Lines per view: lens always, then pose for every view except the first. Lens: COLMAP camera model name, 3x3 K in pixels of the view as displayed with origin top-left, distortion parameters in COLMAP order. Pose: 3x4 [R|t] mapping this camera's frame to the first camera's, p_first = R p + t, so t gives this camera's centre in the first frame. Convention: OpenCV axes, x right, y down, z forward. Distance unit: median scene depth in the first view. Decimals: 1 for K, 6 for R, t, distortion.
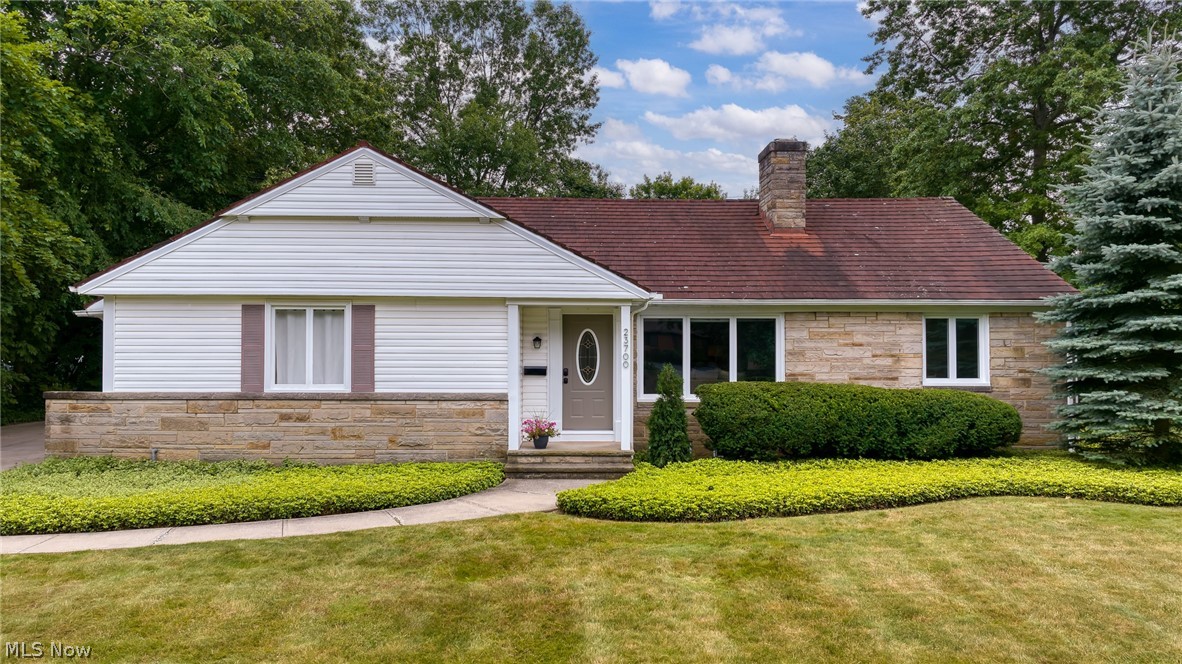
lens RADIAL K [[826.0, 0, 591.0], [0, 826.0, 332.0], [0, 0, 1]] dist [-0.003058, -0.000768]
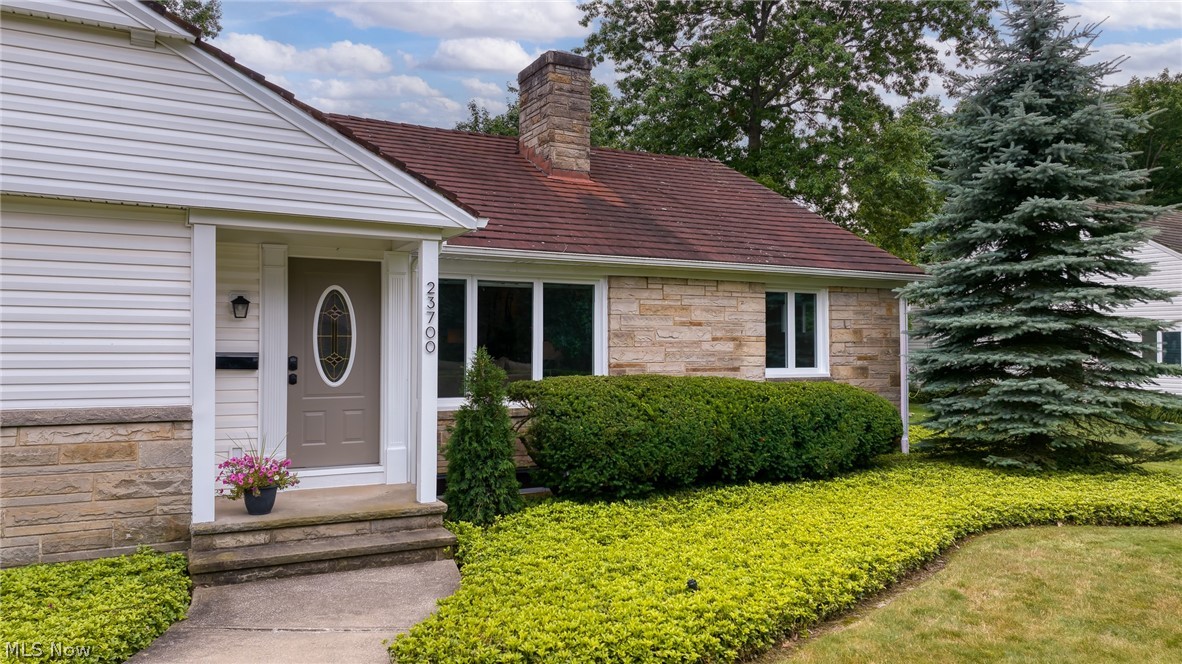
lens RADIAL K [[826.0, 0, 591.0], [0, 826.0, 332.0], [0, 0, 1]] dist [-0.003058, -0.000768]
pose [[0.892434, 0.007806, 0.451111, -0.101341], [-0.008338, 0.999965, -0.000810, 0.026573], [-0.451101, -0.003039, 0.892468, 0.423999]]
